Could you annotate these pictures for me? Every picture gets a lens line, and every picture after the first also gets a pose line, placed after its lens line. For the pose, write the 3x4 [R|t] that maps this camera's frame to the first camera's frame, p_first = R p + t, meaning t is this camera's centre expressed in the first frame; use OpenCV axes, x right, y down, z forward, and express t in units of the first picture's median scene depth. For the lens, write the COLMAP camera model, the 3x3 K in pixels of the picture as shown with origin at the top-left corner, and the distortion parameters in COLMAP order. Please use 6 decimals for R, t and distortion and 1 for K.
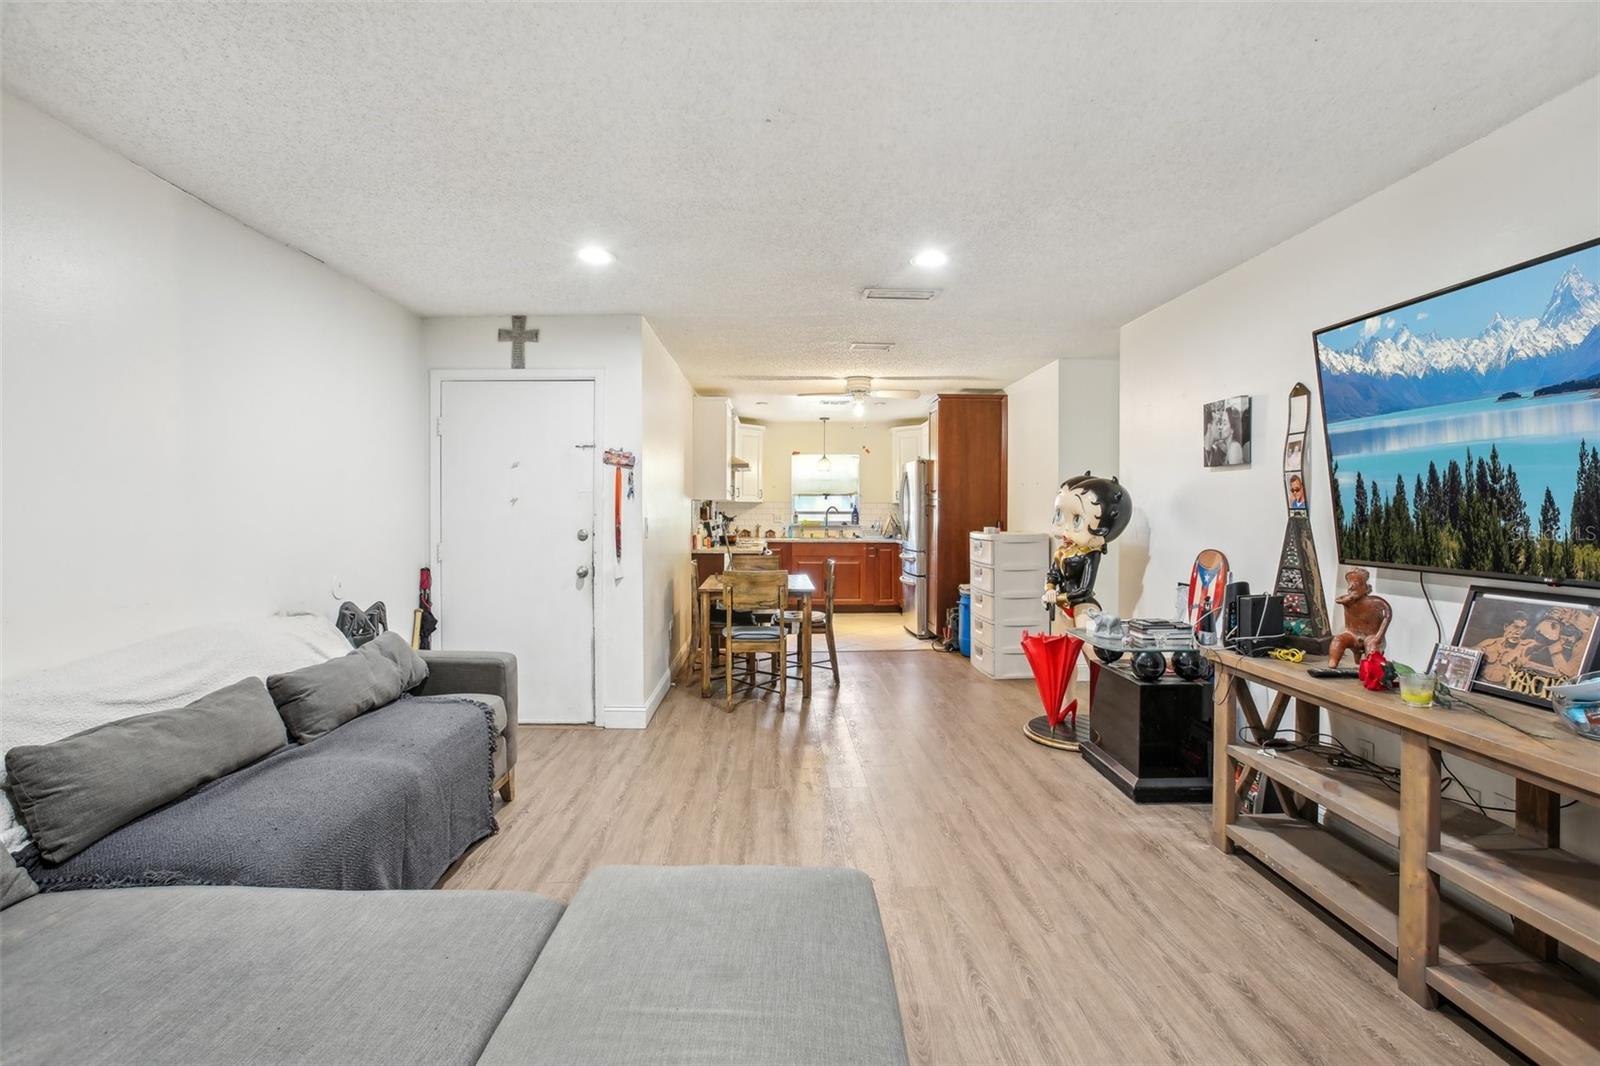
lens RADIAL K [[732.1, 0, 803.4], [0, 732.1, 506.8], [0, 0, 1]] dist [-0.023229, 0.007982]
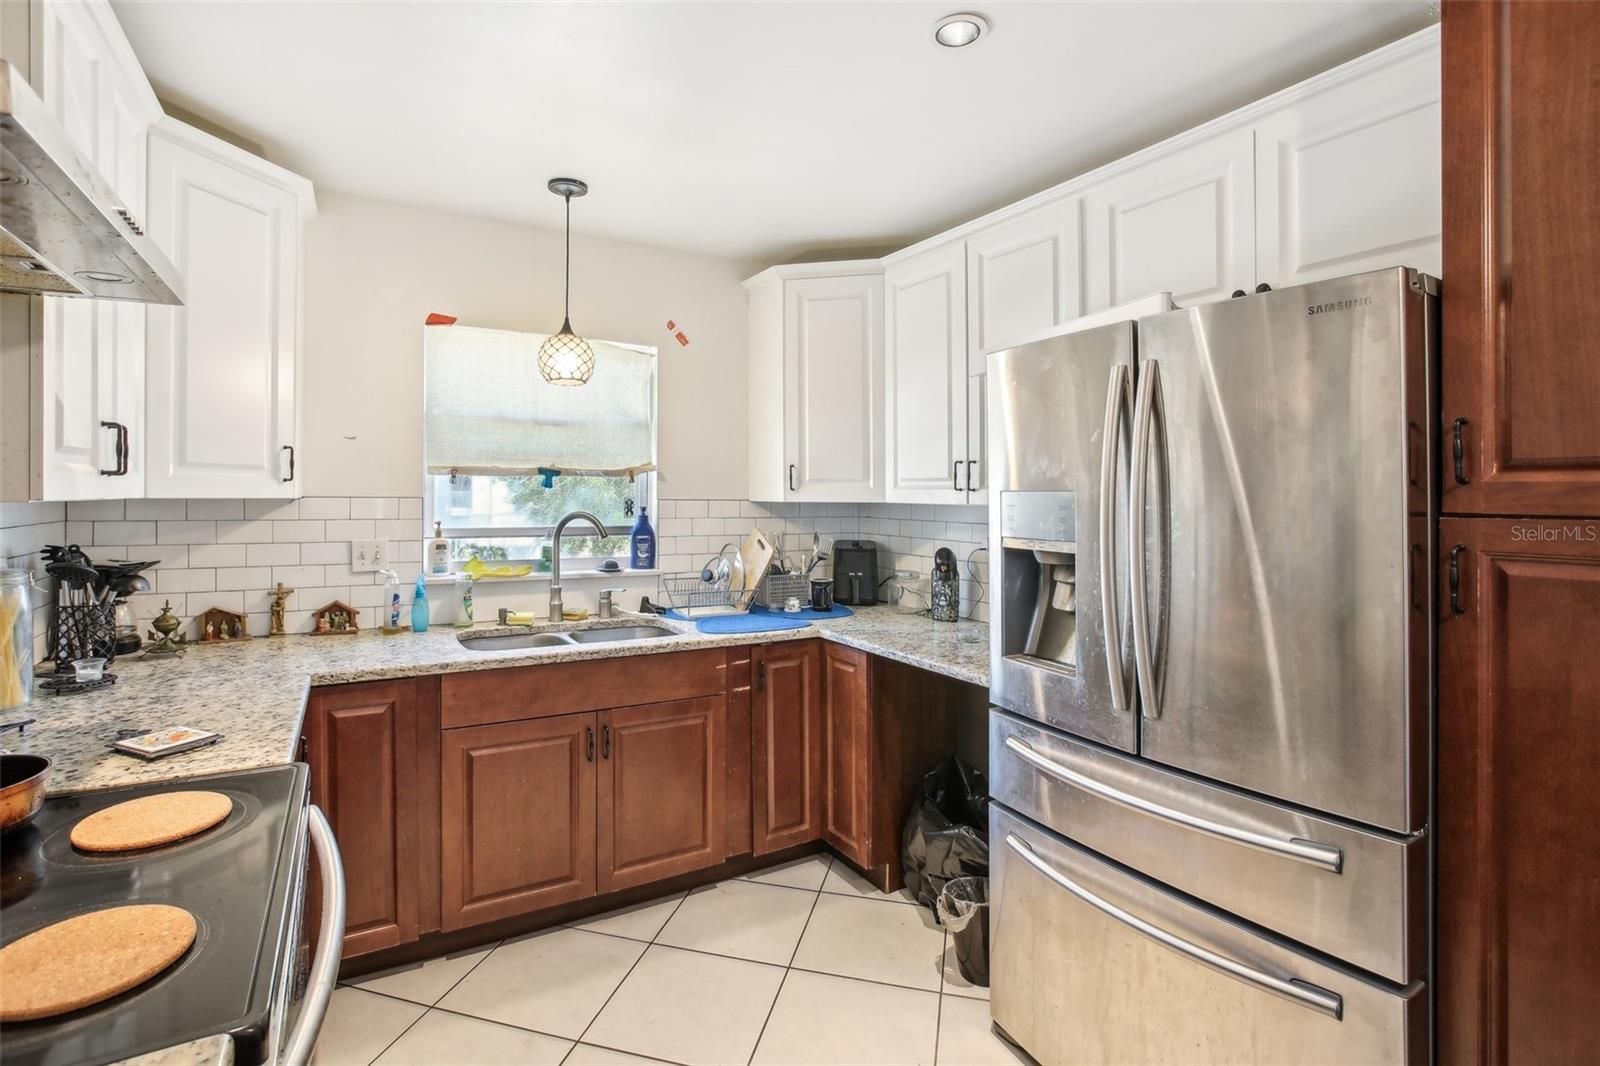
lens RADIAL K [[752.5, 0, 776.5], [0, 752.5, 487.8], [0, 0, 1]] dist [-0.041920, 0.006894]
pose [[0.882200, 0.008171, 0.470805, -0.046354], [-0.008066, 0.999965, -0.002241, -0.015024], [-0.470806, -0.001821, 0.882235, 1.032364]]
